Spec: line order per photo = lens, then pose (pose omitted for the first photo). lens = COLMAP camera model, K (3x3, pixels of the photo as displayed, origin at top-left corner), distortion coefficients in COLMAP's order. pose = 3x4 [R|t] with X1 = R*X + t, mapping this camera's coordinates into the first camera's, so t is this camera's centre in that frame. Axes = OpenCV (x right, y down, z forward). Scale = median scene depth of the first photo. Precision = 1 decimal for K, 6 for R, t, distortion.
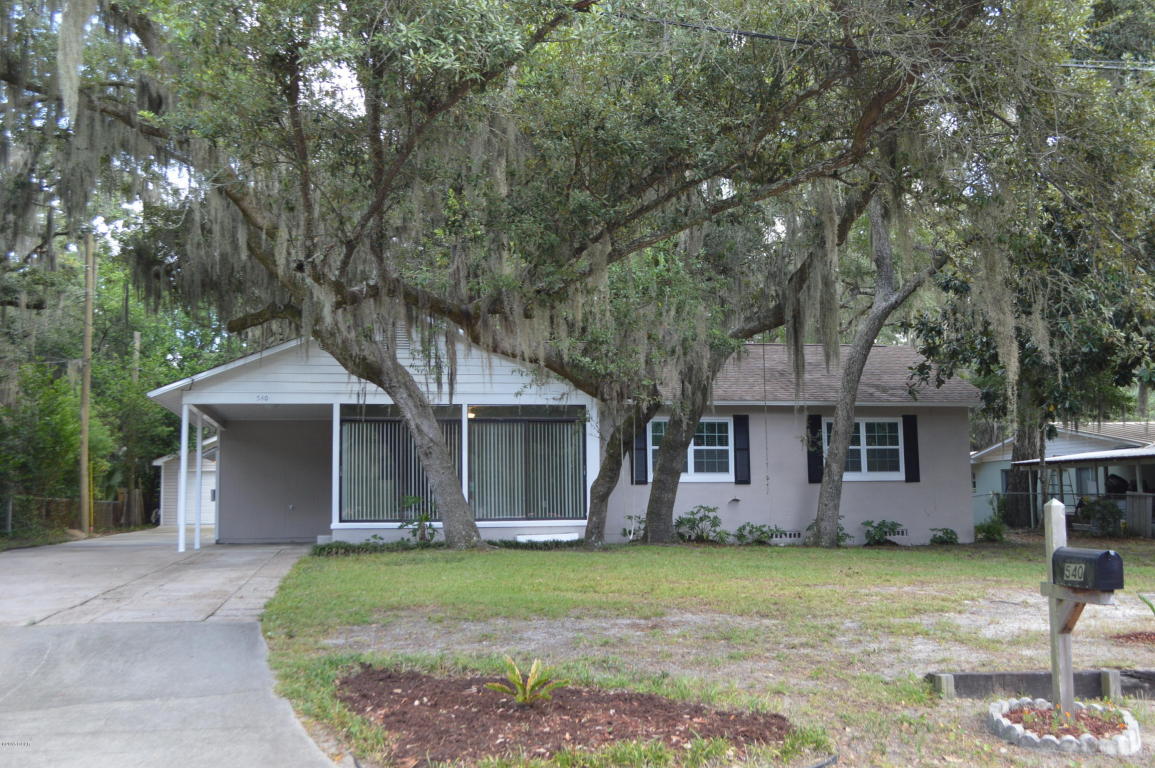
lens RADIAL K [[1162.3, 0, 577.5], [0, 1162.3, 384.0], [0, 0, 1]] dist [-0.066231, 0.031260]
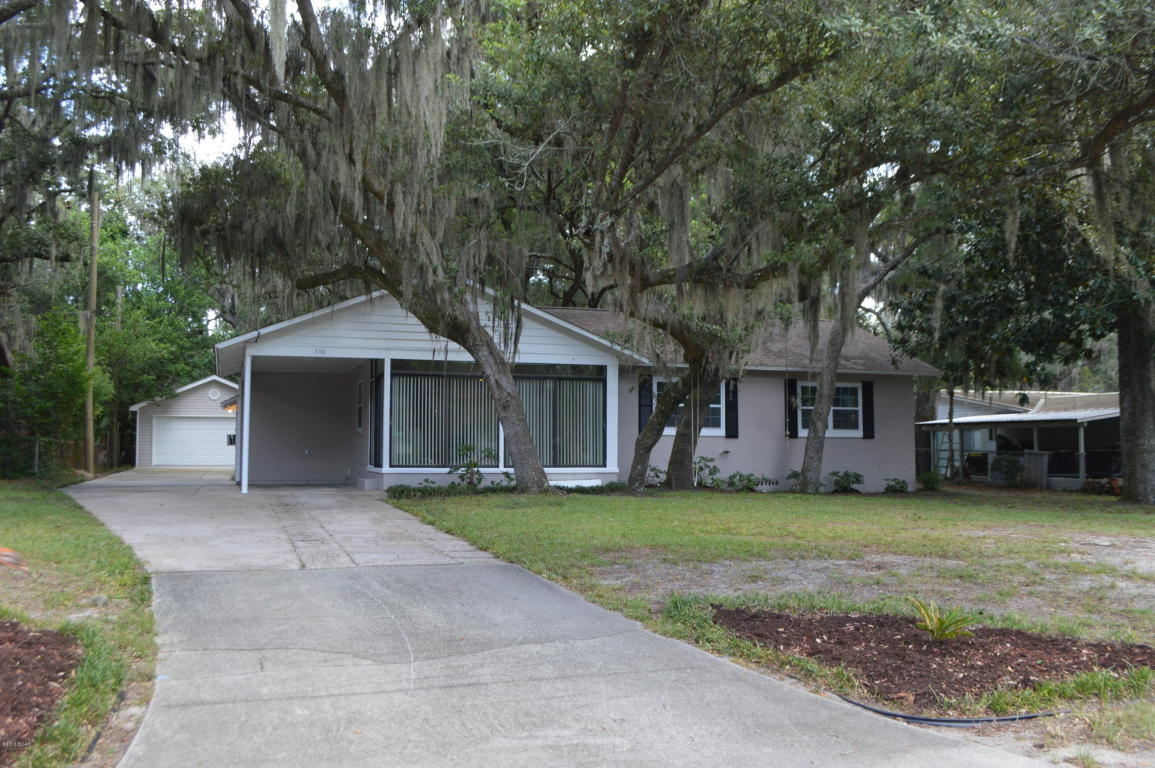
lens RADIAL K [[1019.7, 0, 577.5], [0, 1019.7, 384.0], [0, 0, 1]] dist [-0.064745, -0.005759]
pose [[0.991533, 0.023236, 0.127761, -0.144112], [-0.027910, 0.999000, 0.034915, 0.002224], [-0.126822, -0.038185, 0.991190, 0.026334]]
